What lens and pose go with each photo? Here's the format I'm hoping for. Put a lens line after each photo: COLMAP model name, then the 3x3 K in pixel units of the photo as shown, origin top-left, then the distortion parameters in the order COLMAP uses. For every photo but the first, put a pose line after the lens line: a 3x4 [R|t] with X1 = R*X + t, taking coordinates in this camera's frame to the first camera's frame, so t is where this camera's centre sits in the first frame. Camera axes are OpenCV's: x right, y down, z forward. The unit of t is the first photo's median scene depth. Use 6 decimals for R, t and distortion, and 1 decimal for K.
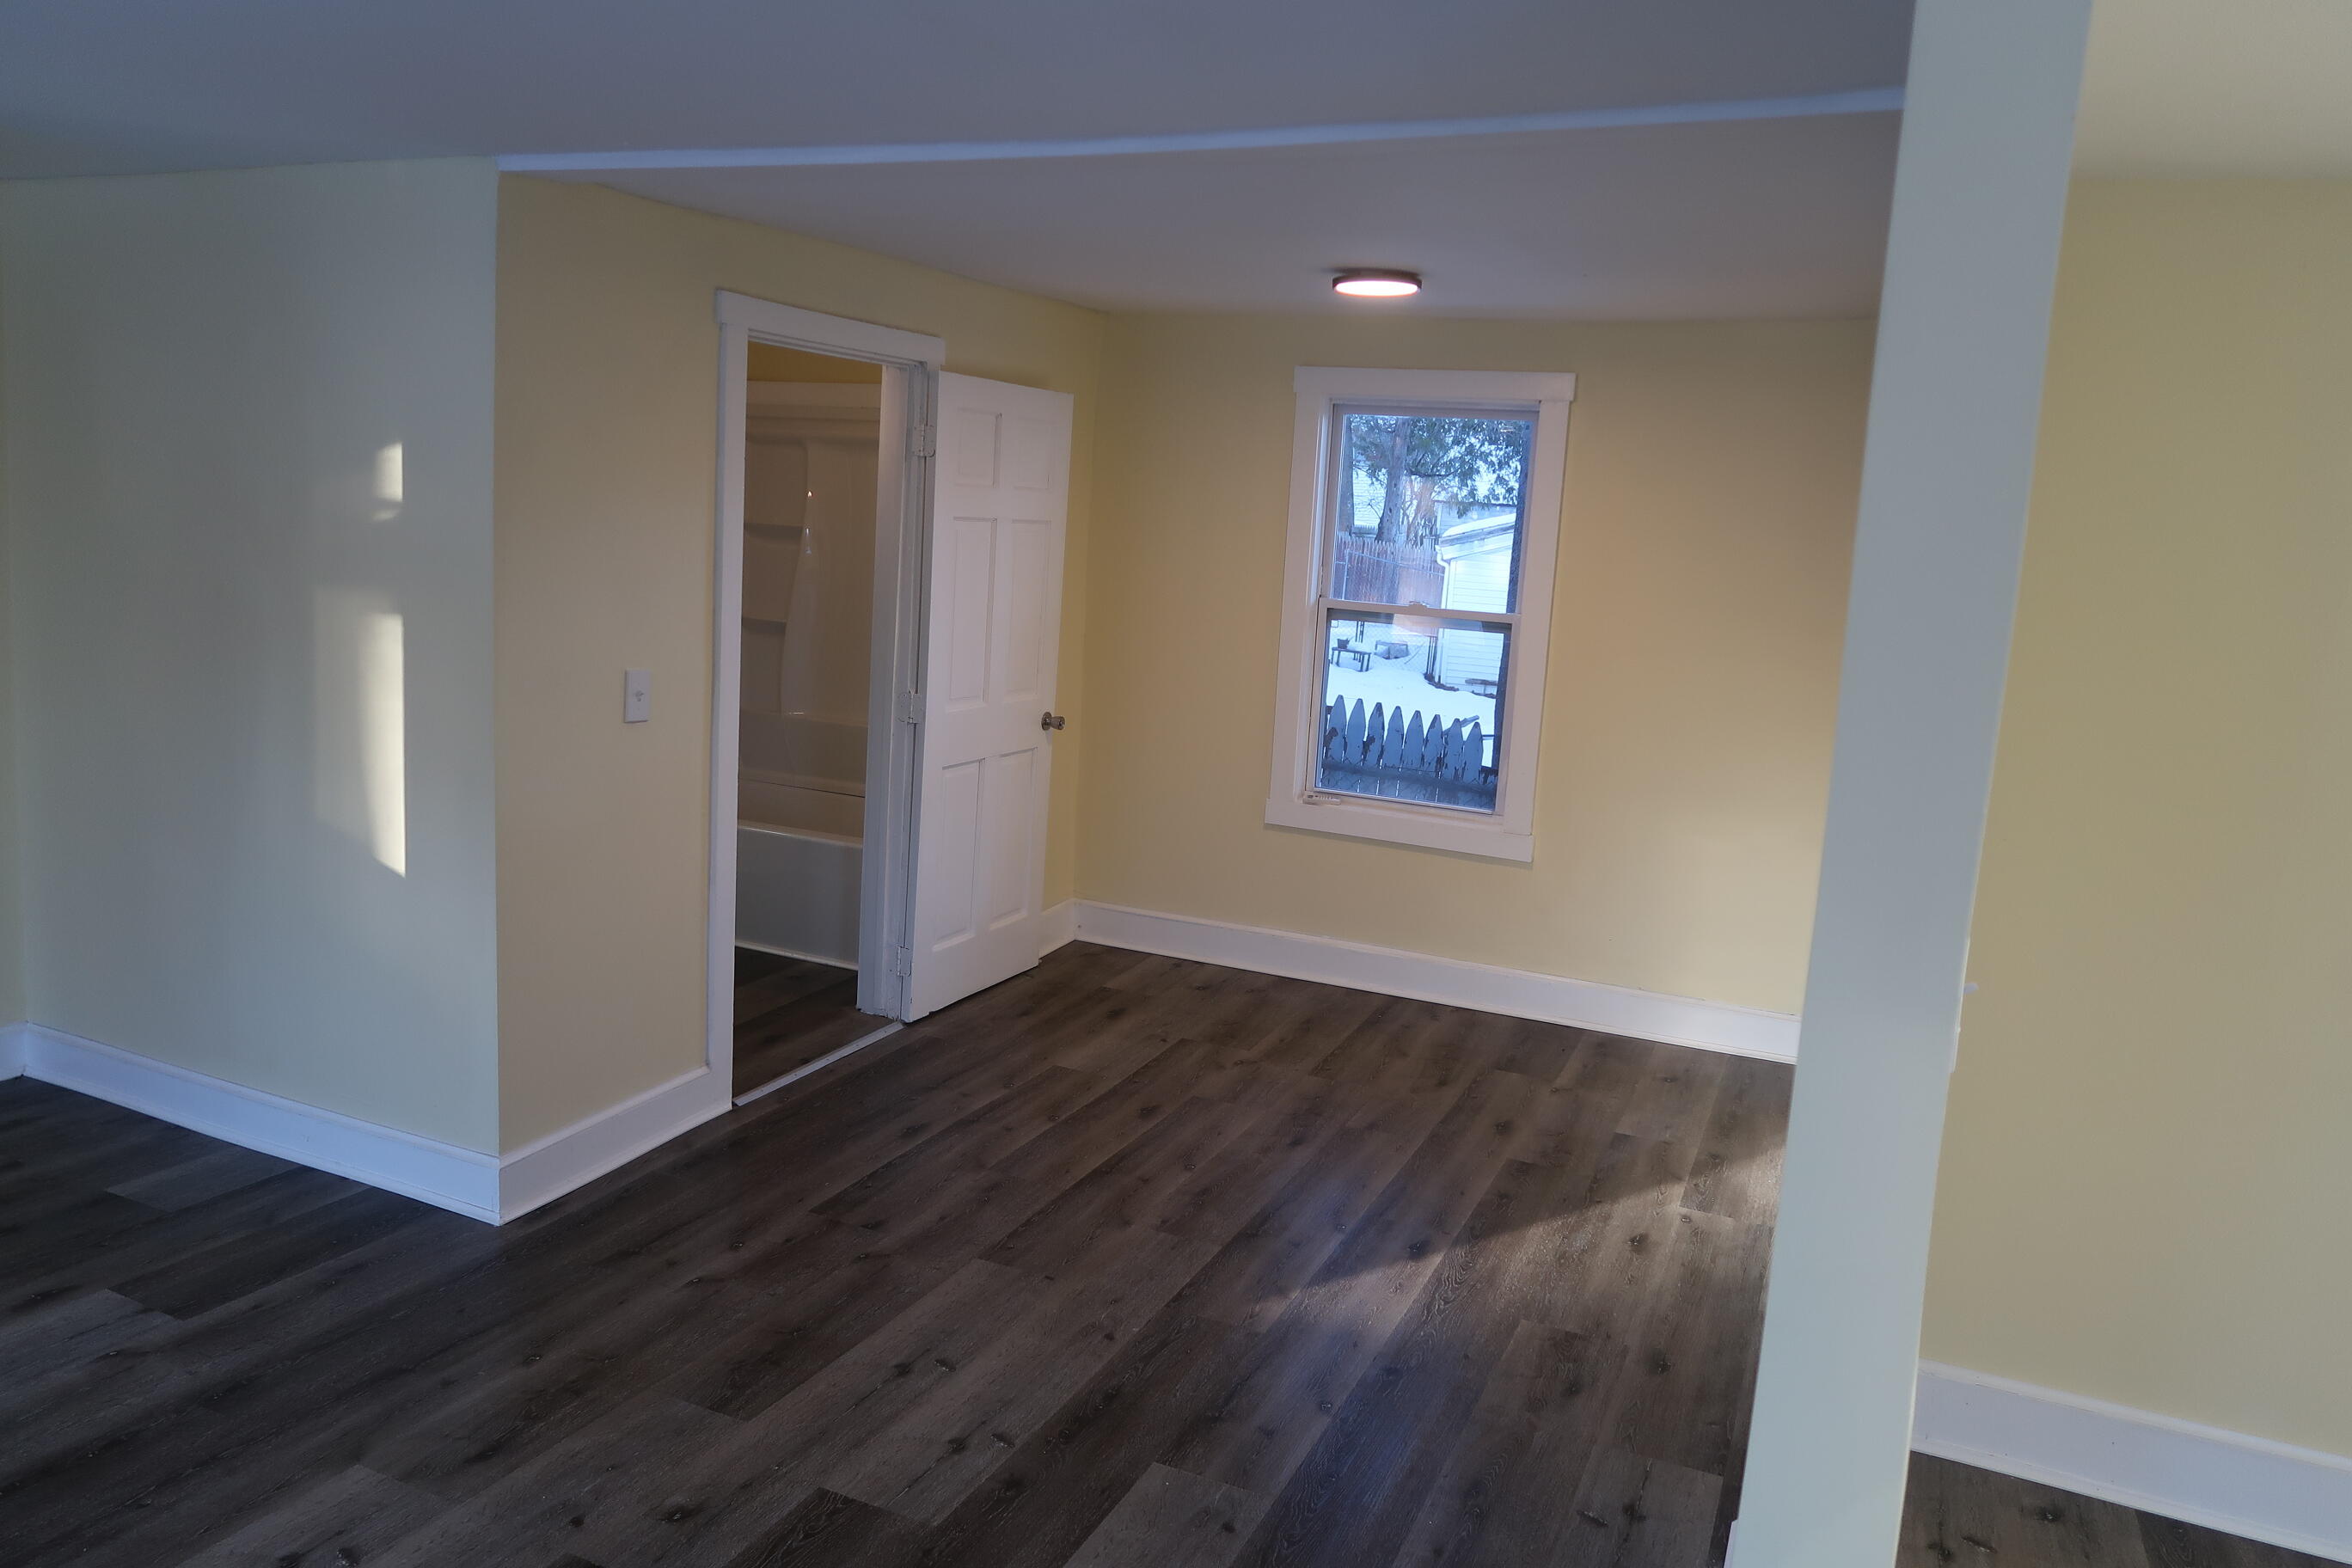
lens RADIAL K [[1625.9, 0, 1177.2], [0, 1625.9, 776.9], [0, 0, 1]] dist [-0.021061, 0.007403]
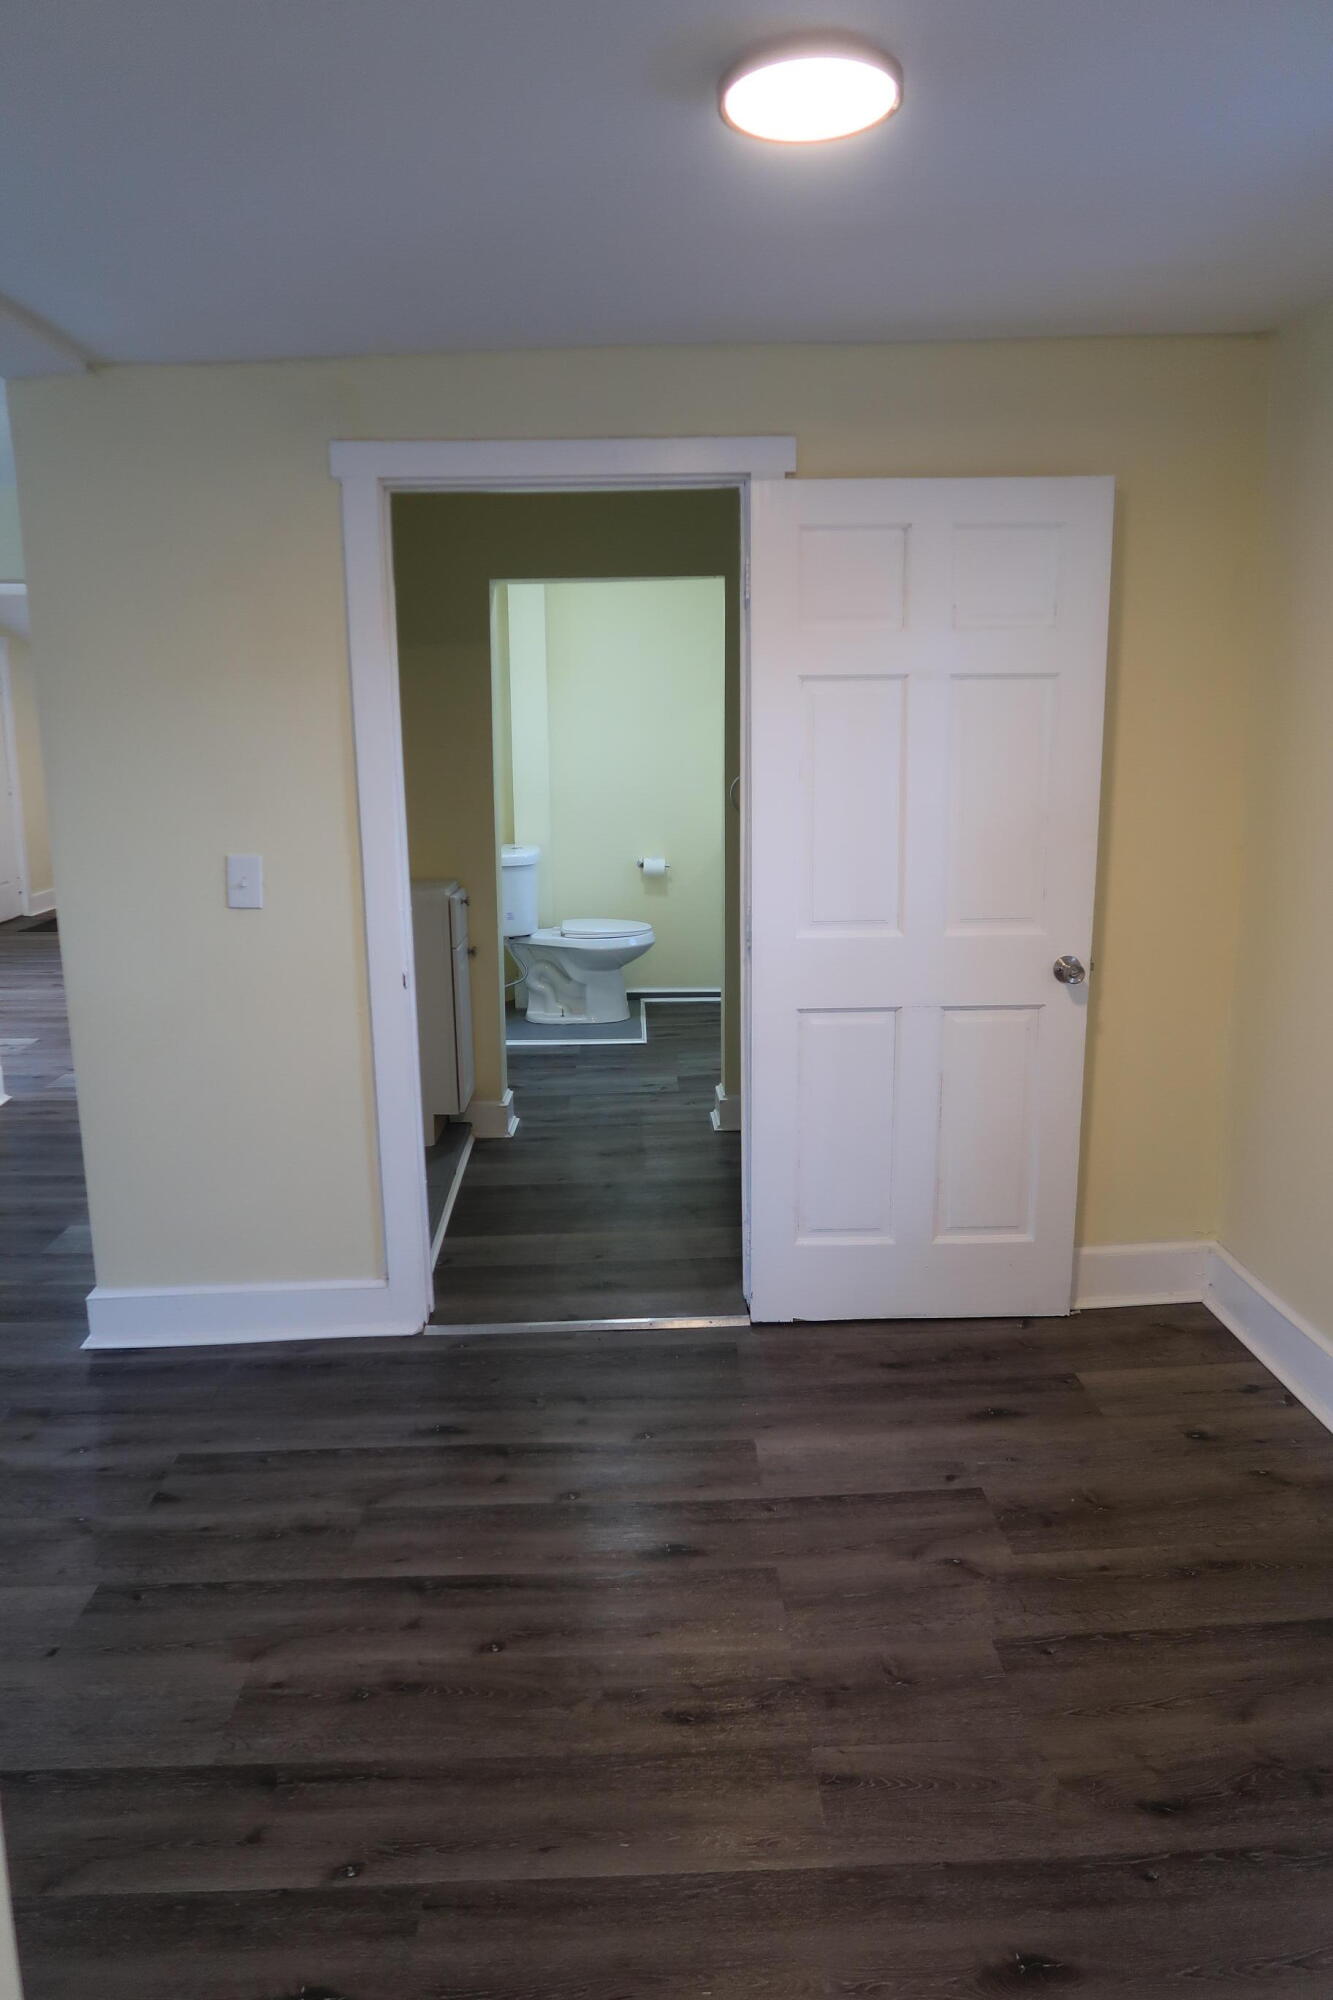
lens RADIAL K [[1382.5, 0, 666.5], [0, 1382.5, 1000.0], [0, 0, 1]] dist [-0.021061, 0.007403]
pose [[0.434682, 0.114667, -0.893254, 0.468189], [-0.105405, 0.991522, 0.075988, -0.060952], [0.894395, 0.061123, 0.443083, 0.753855]]
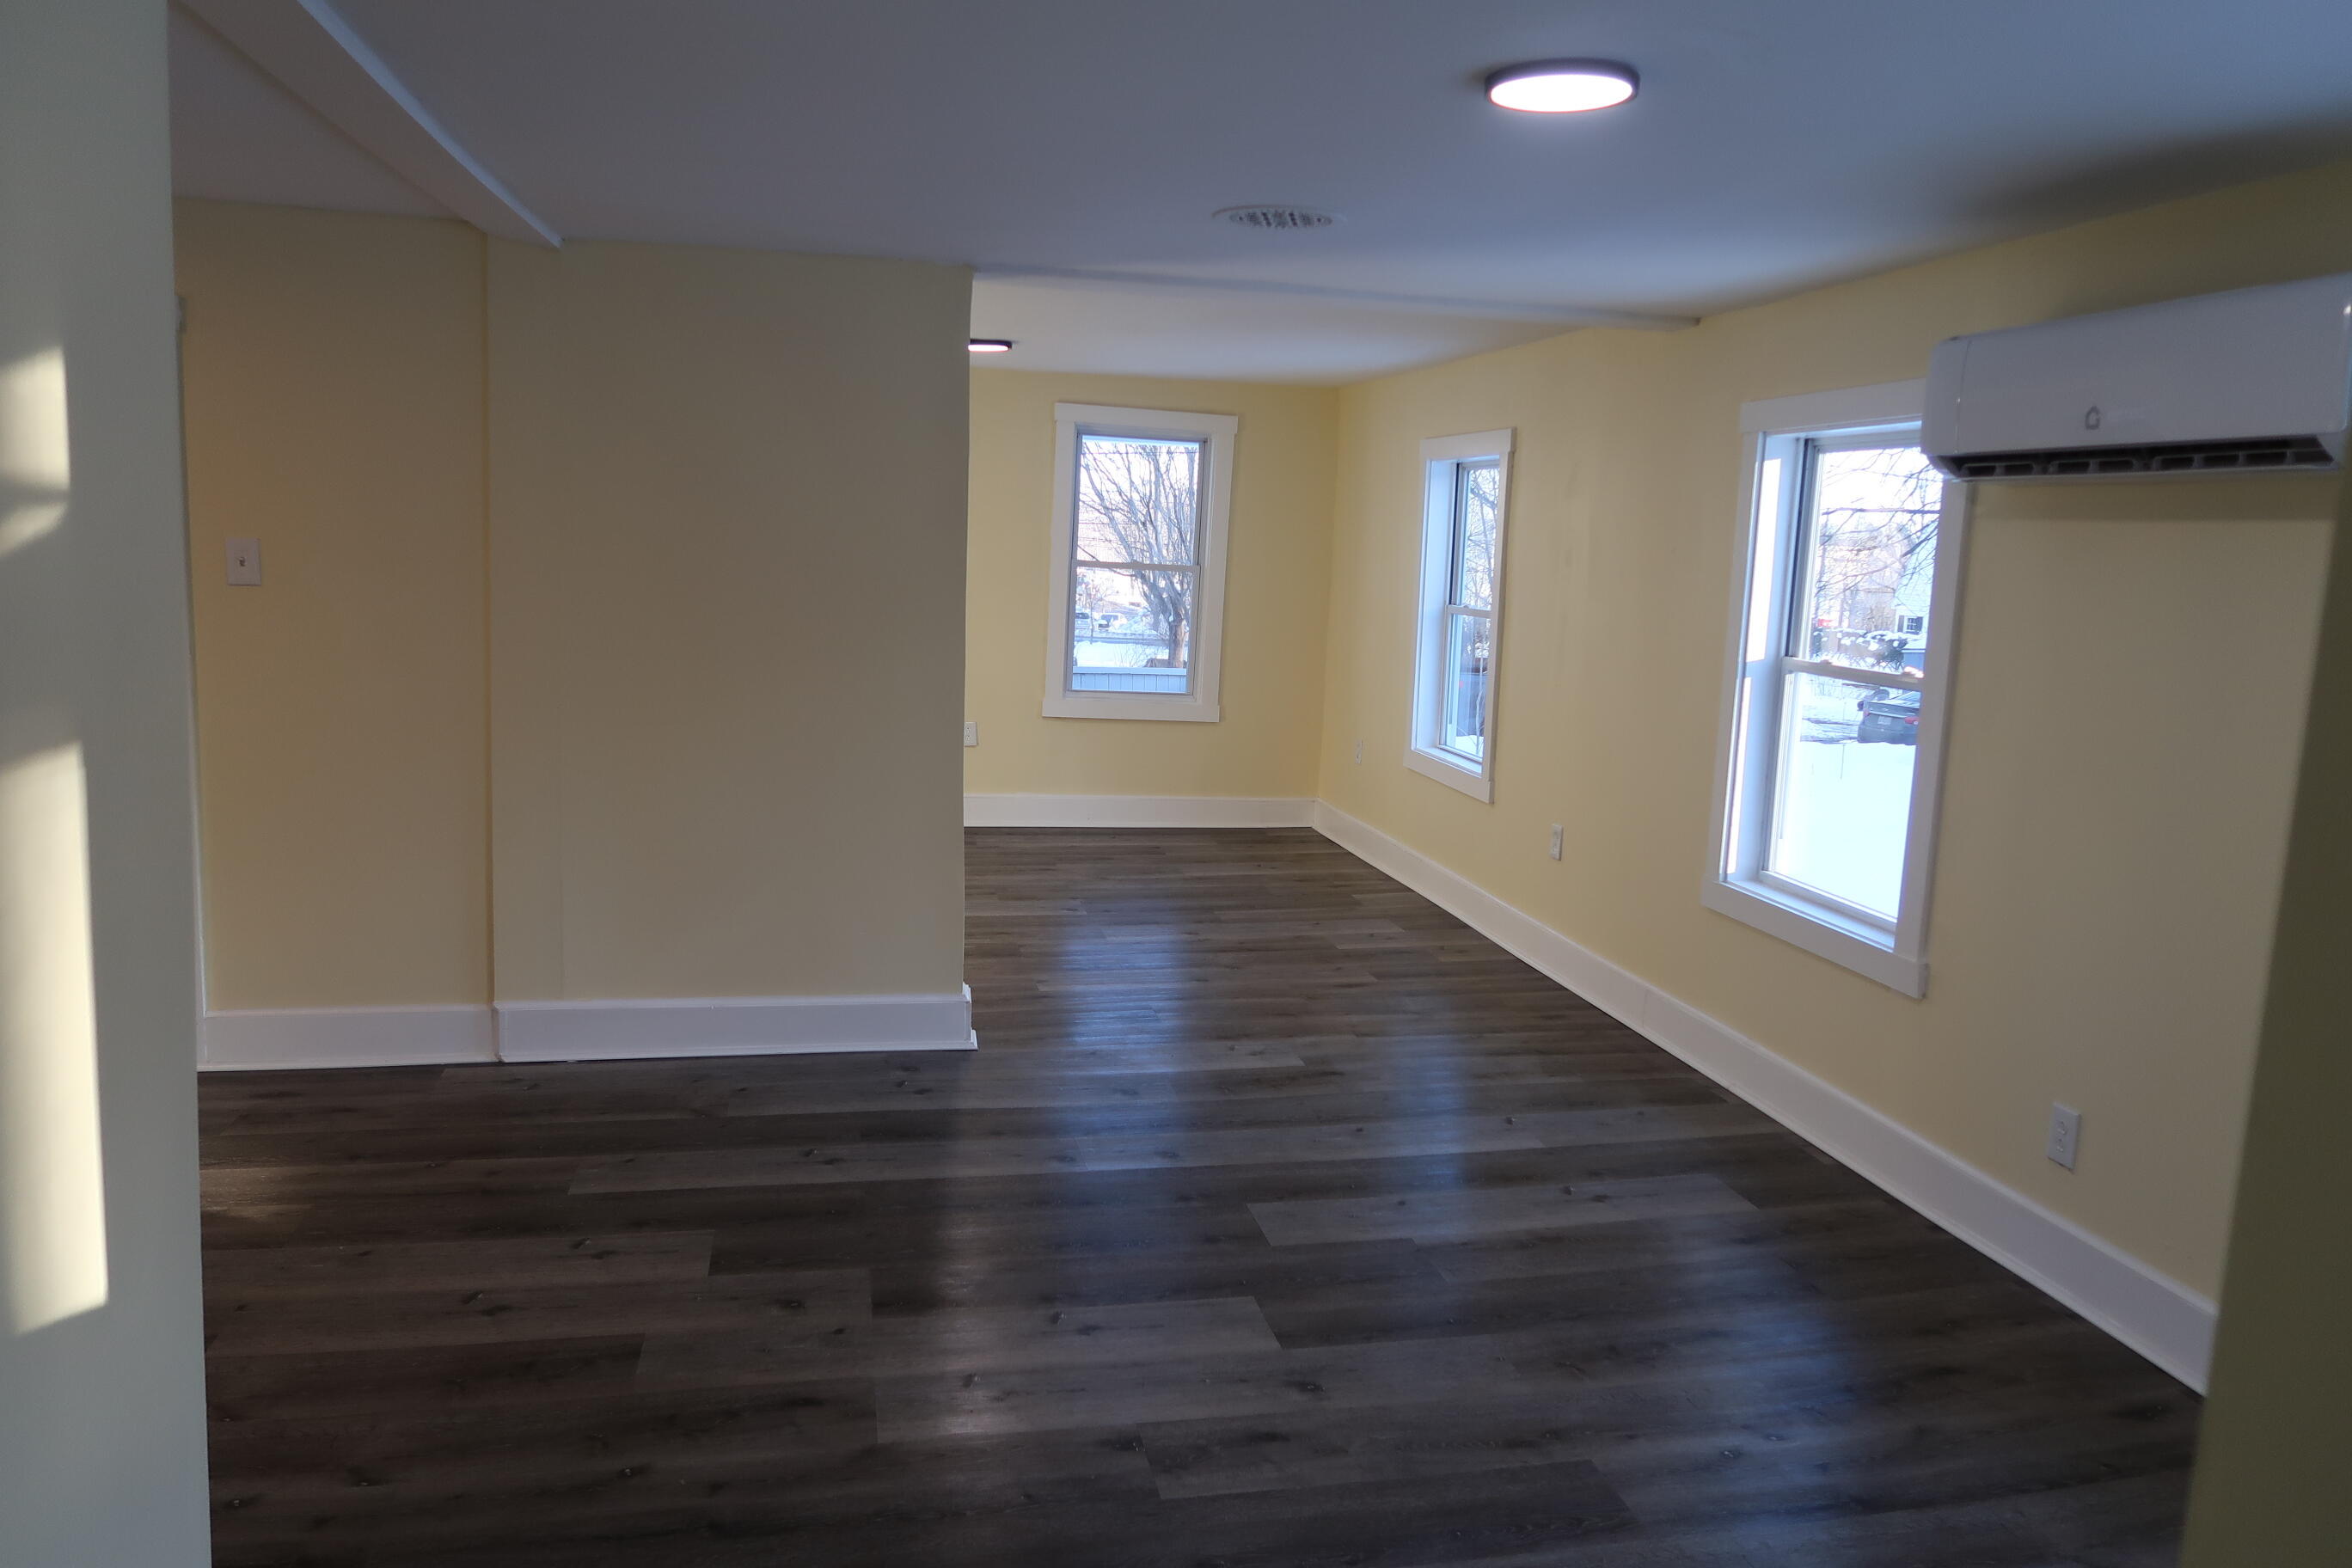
lens RADIAL K [[1625.9, 0, 1177.2], [0, 1625.9, 776.9], [0, 0, 1]] dist [-0.021061, 0.007403]
pose [[-0.585496, -0.207222, 0.783743, -0.816079], [0.035351, 0.959332, 0.280056, -0.166262], [-0.809904, 0.191678, -0.554360, 0.807723]]
